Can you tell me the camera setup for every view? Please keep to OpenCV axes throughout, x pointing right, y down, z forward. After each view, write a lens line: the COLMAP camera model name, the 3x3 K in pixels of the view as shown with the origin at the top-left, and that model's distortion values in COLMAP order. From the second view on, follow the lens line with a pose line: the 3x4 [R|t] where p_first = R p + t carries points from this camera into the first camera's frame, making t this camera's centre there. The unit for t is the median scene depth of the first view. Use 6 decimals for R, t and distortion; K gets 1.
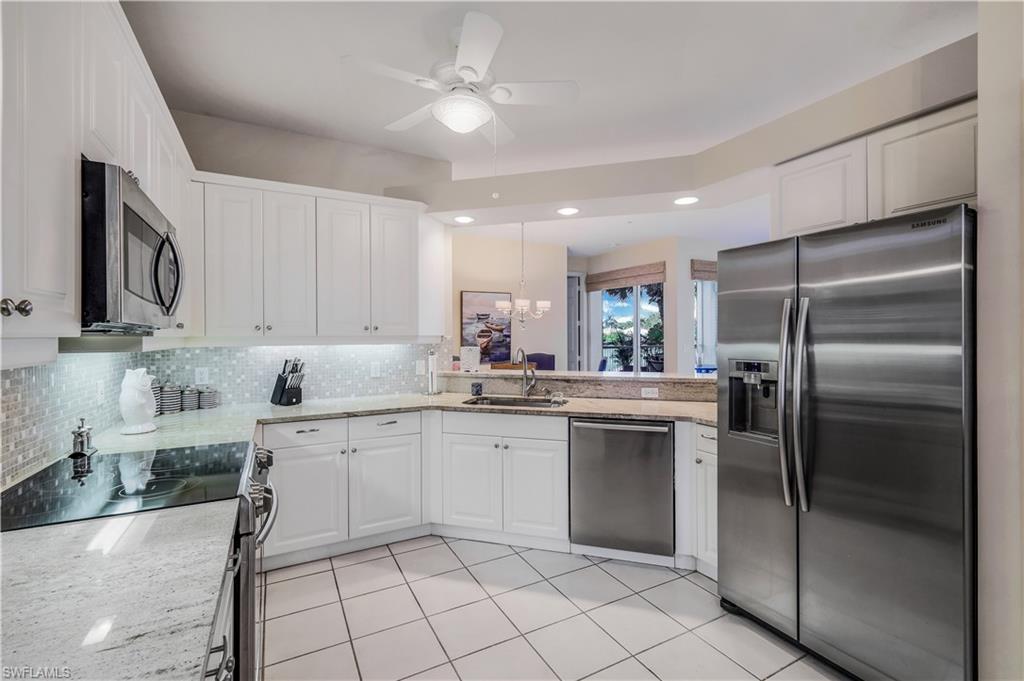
lens RADIAL K [[451.5, 0, 517.0], [0, 451.5, 335.4], [0, 0, 1]] dist [0.003946, 0.000100]
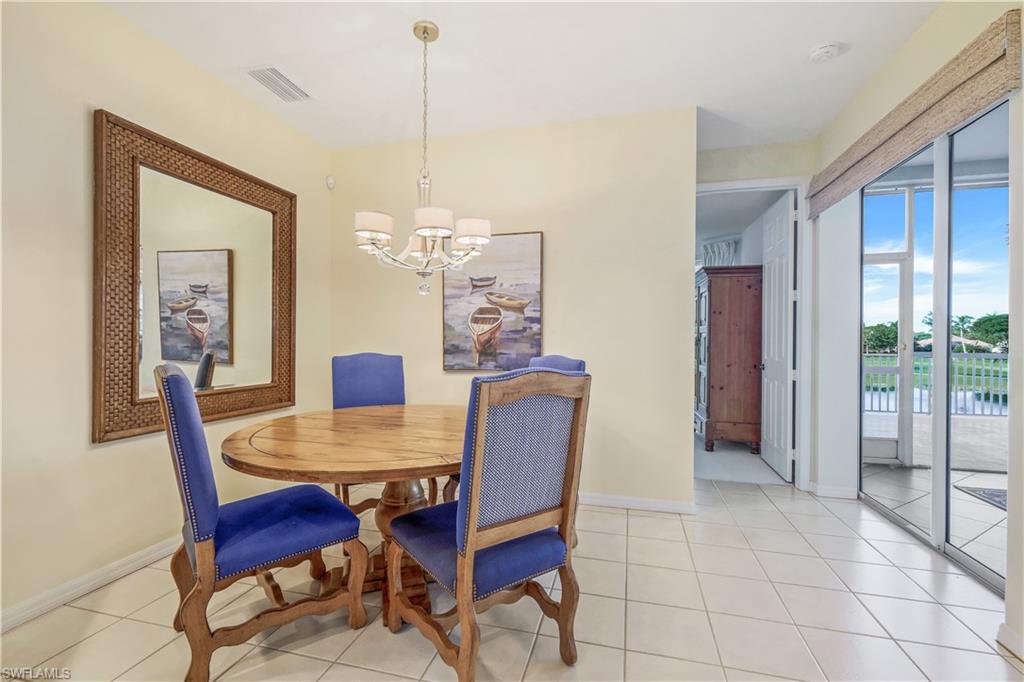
lens RADIAL K [[451.5, 0, 512.2], [0, 451.5, 343.3], [0, 0, 1]] dist [0.003946, 0.000100]
pose [[0.734942, 0.010113, -0.678055, 0.610939], [-0.008301, 0.999948, 0.005917, 0.050469], [0.678079, 0.001280, 0.734988, 1.285341]]
